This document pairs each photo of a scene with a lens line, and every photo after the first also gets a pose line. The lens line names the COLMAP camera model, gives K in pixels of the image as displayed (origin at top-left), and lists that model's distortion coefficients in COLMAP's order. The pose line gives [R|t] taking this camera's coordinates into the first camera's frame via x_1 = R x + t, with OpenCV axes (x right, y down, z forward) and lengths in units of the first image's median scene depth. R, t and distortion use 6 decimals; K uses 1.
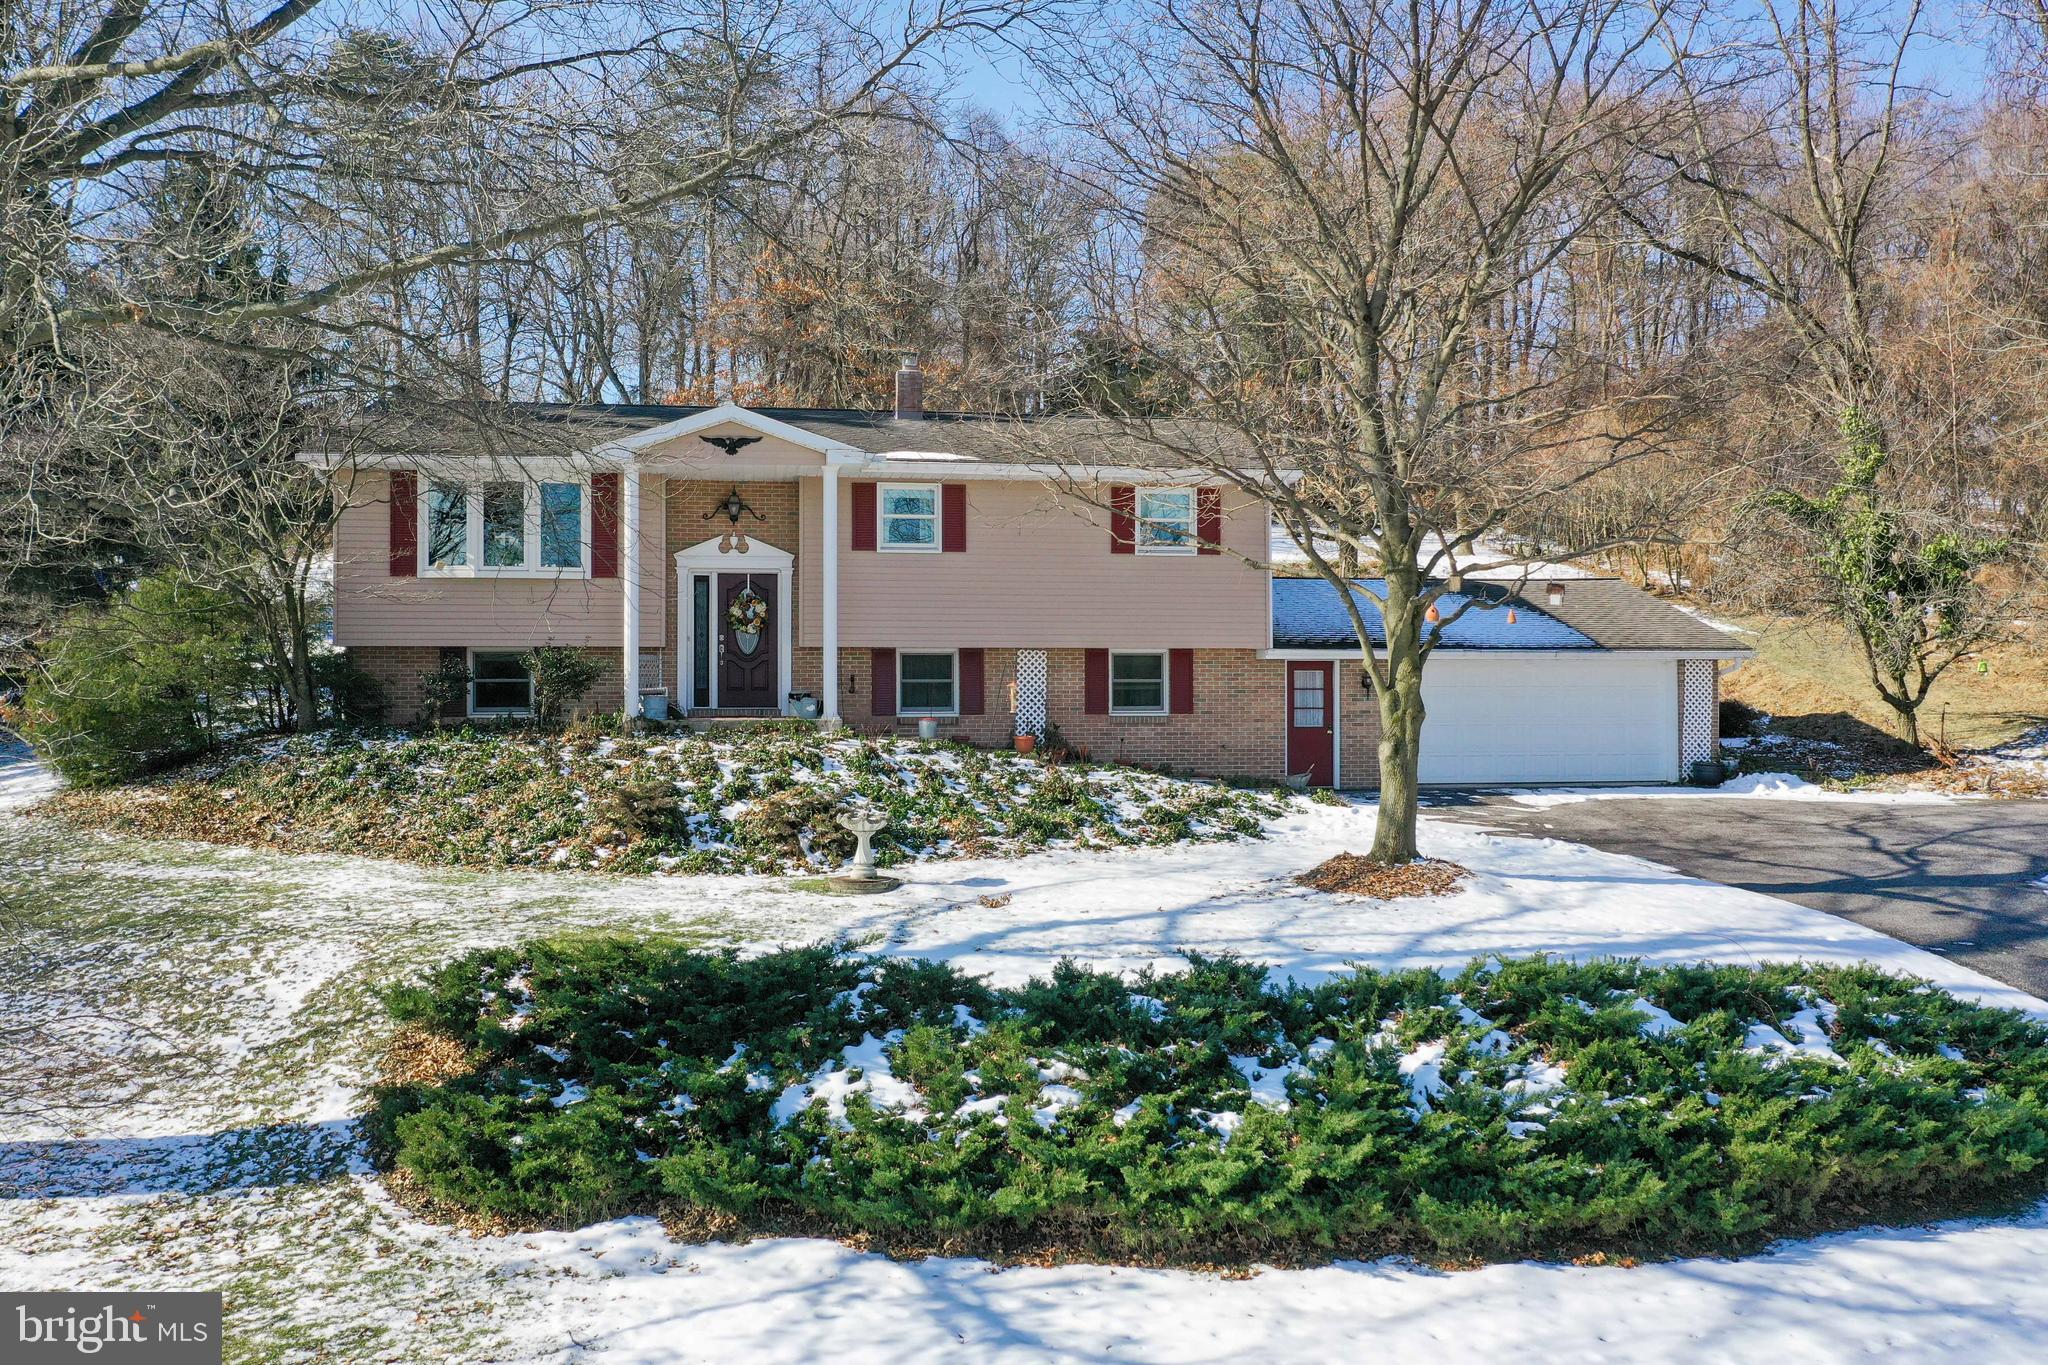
lens RADIAL K [[1607.5, 0, 1024.0], [0, 1607.5, 682.5], [0, 0, 1]] dist [-0.005859, 0.002086]
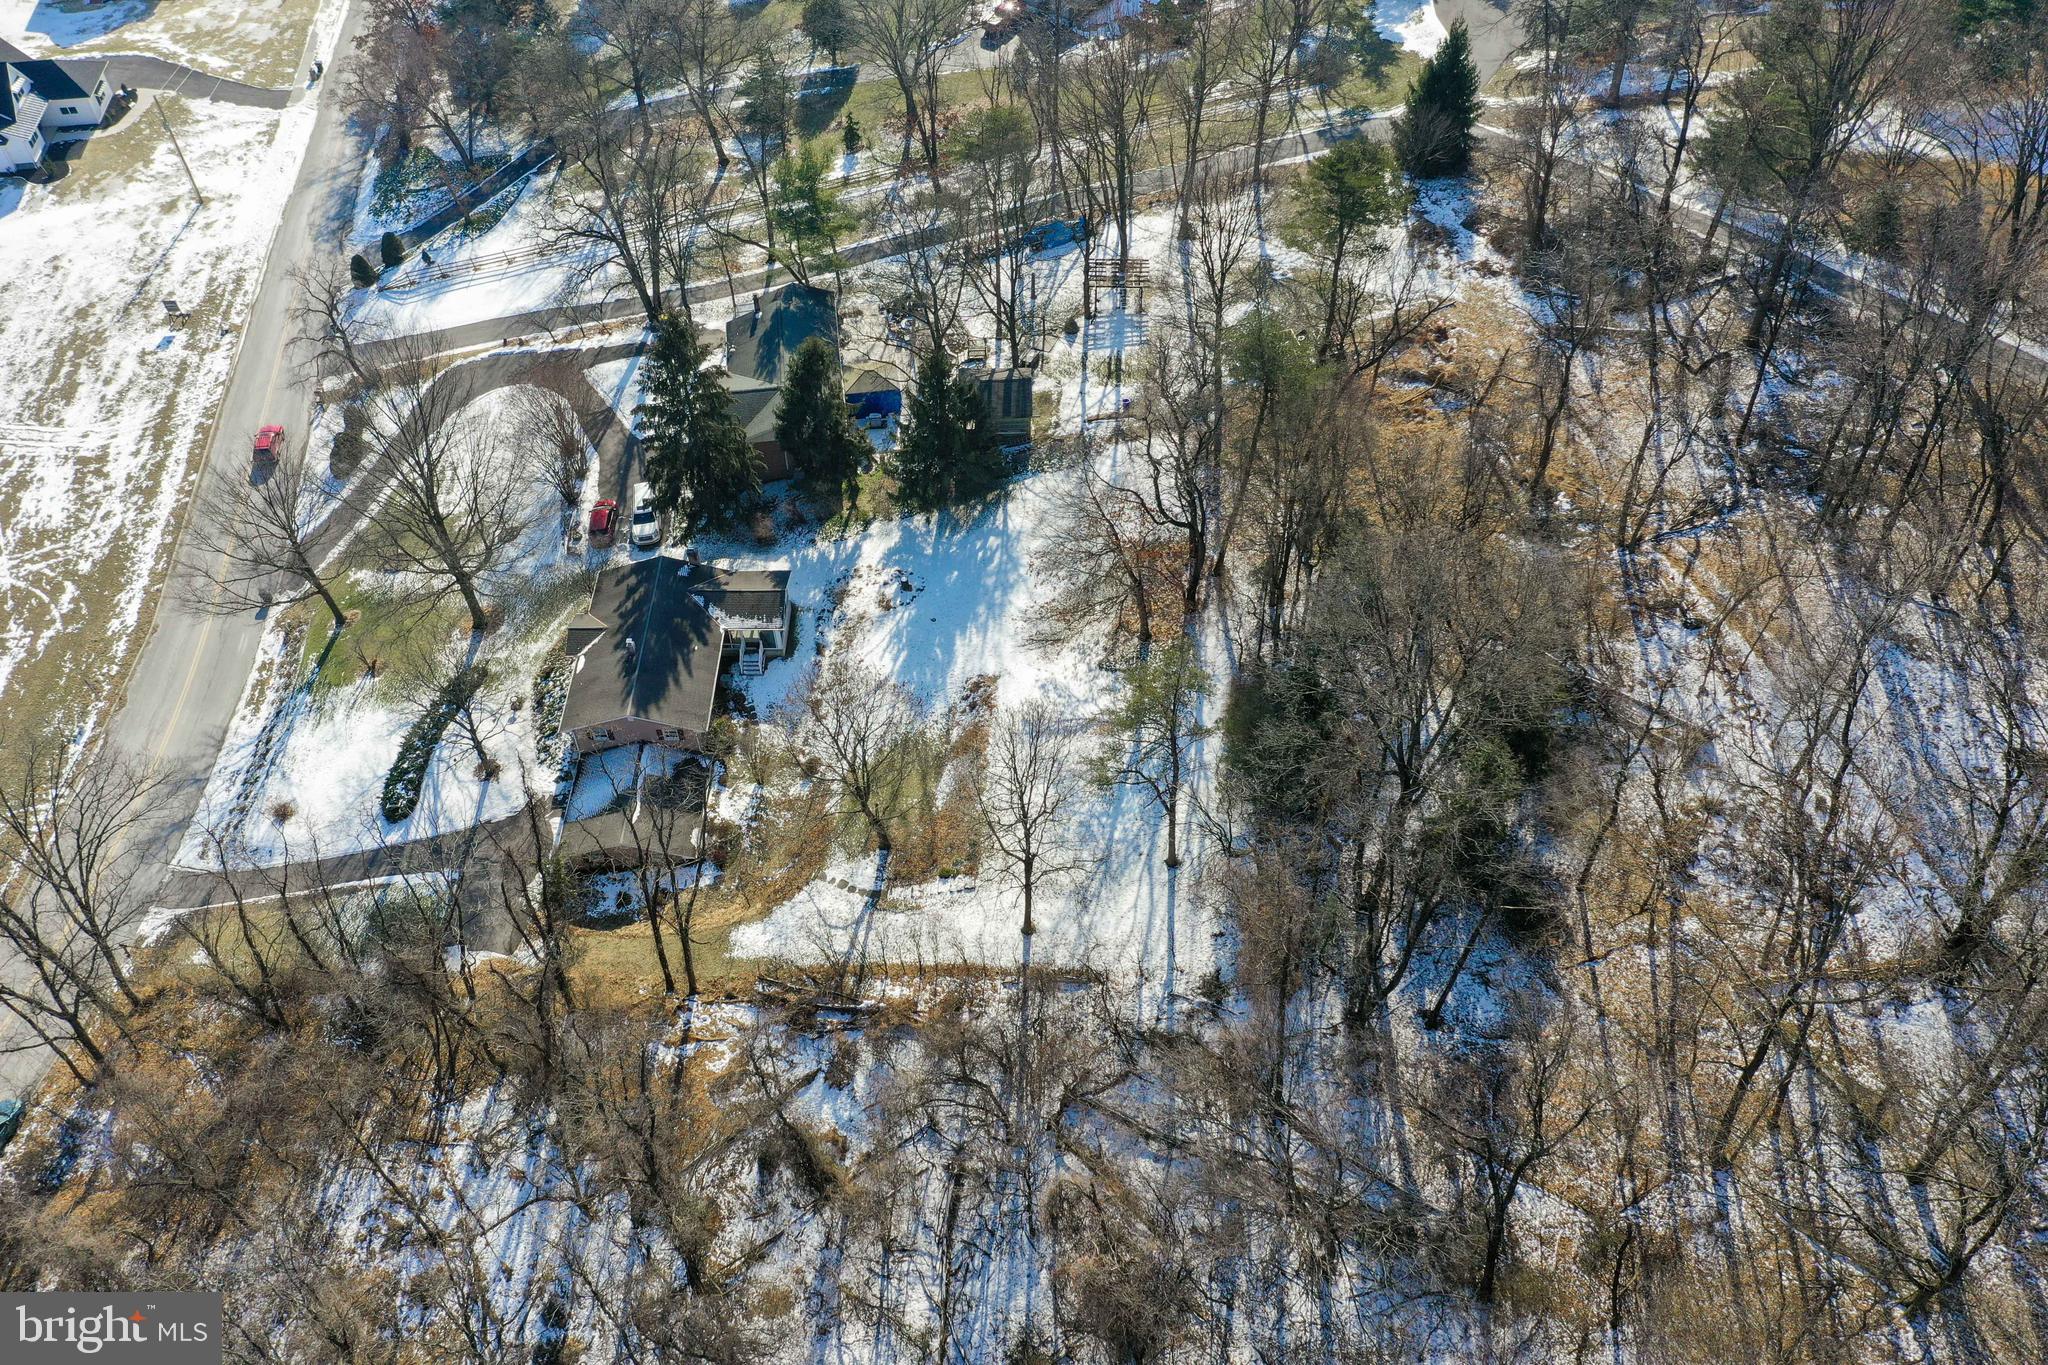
lens RADIAL K [[1612.7, 0, 1022.6], [0, 1612.7, 679.4], [0, 0, 1]] dist [-0.001383, 0.001853]
pose [[-0.153528, 0.742120, -0.652447, 3.271166], [0.023981, 0.662878, 0.748343, -4.147191], [0.987853, 0.099245, -0.119567, 3.328316]]
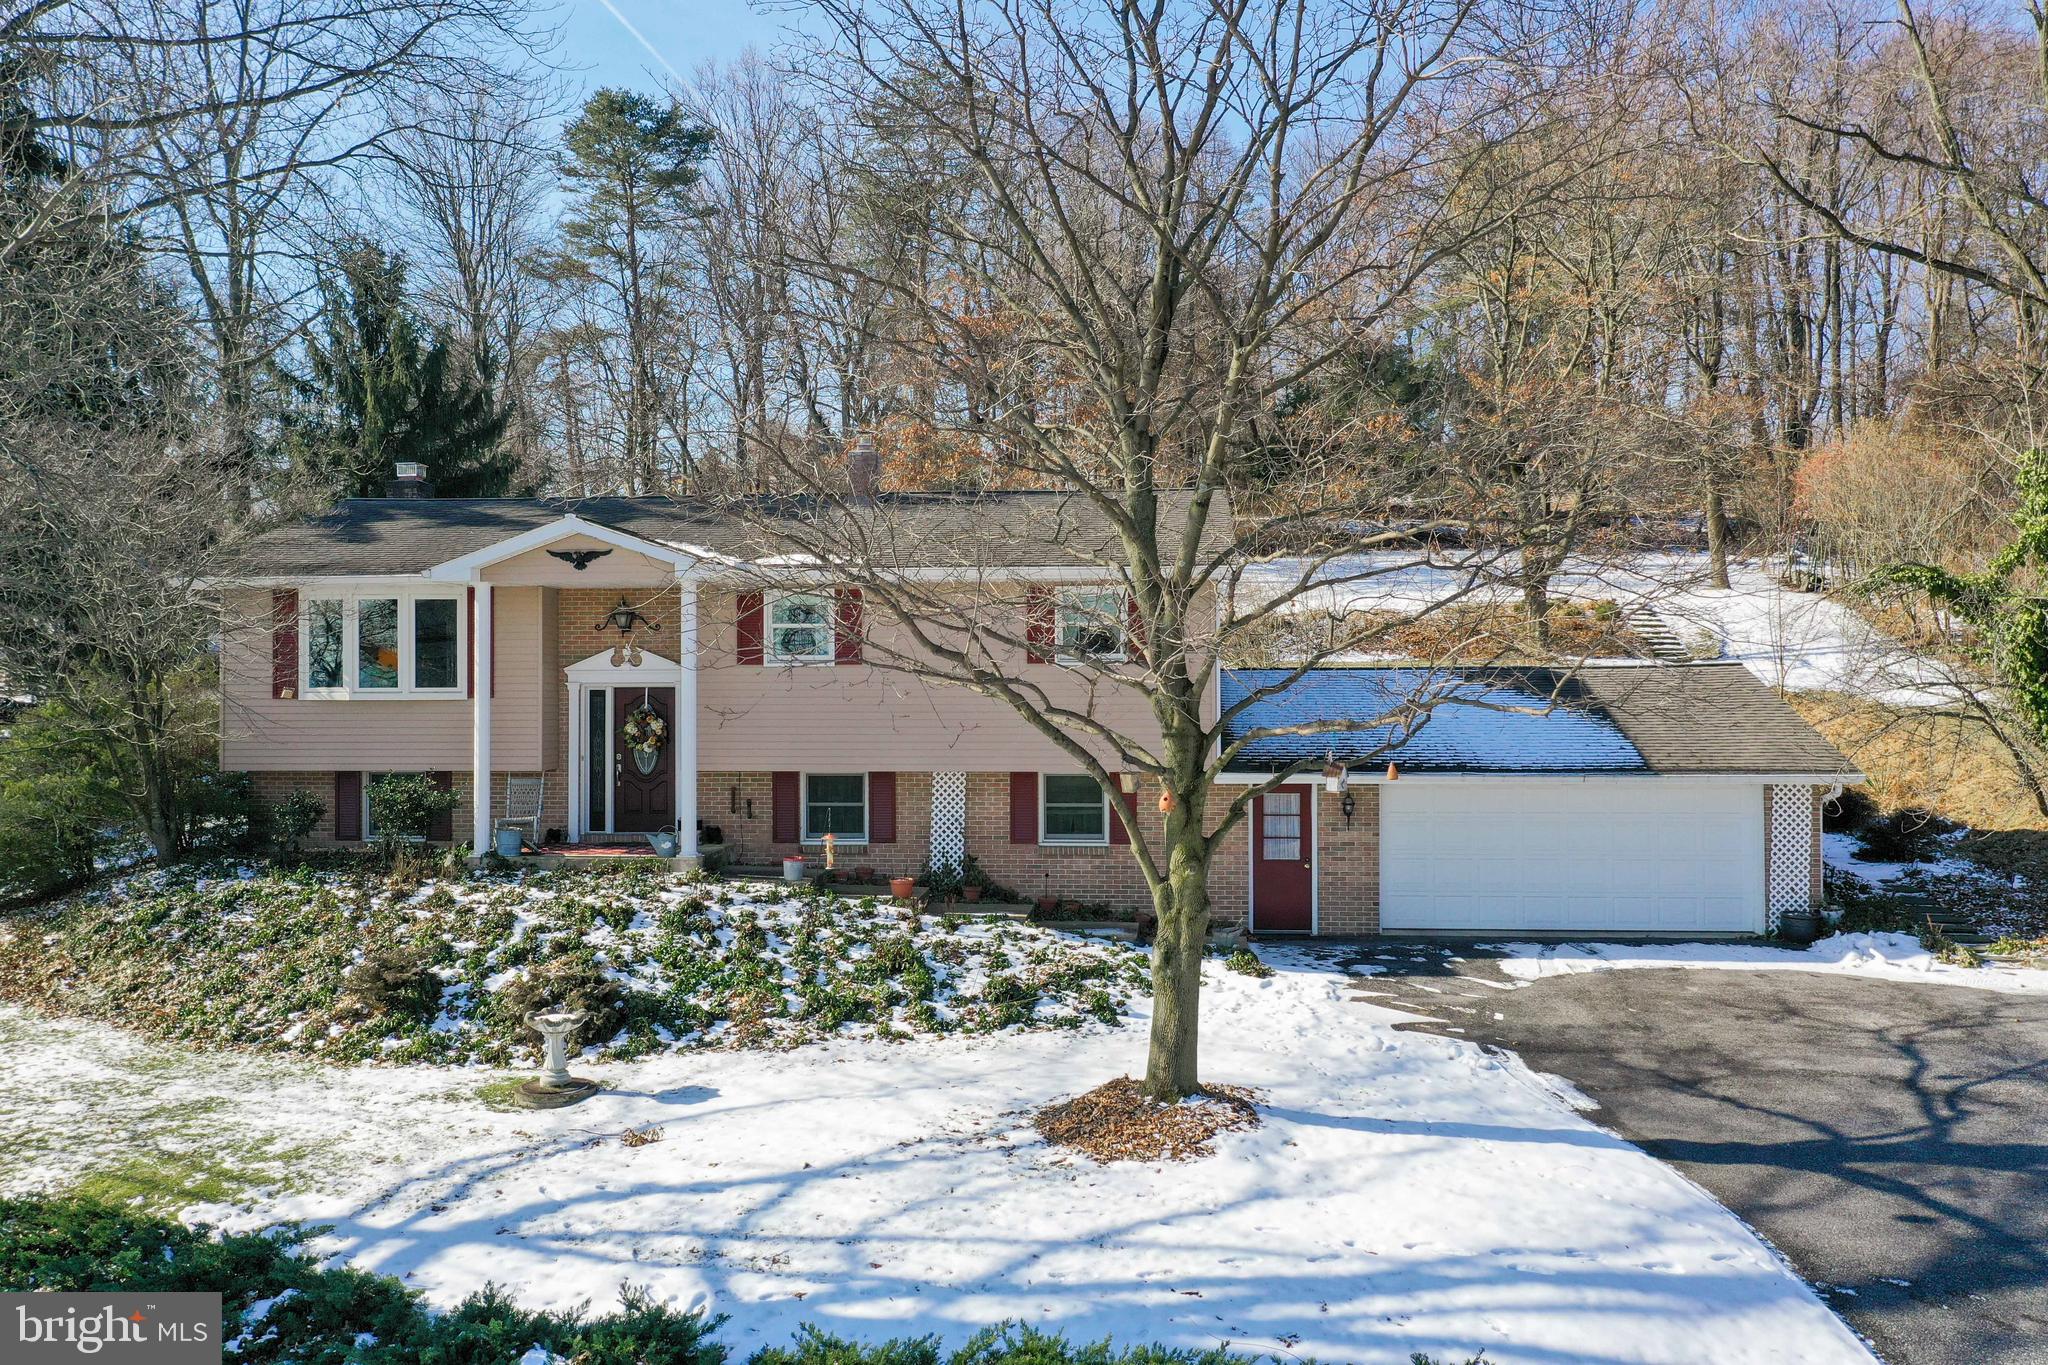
lens RADIAL K [[1612.7, 0, 1022.6], [0, 1612.7, 679.4], [0, 0, 1]] dist [-0.001383, 0.001853]
pose [[0.972169, -0.003130, -0.234258, 0.321107], [0.003074, 0.999995, -0.000605, -0.088840], [0.234259, -0.000132, 0.972174, 0.184858]]
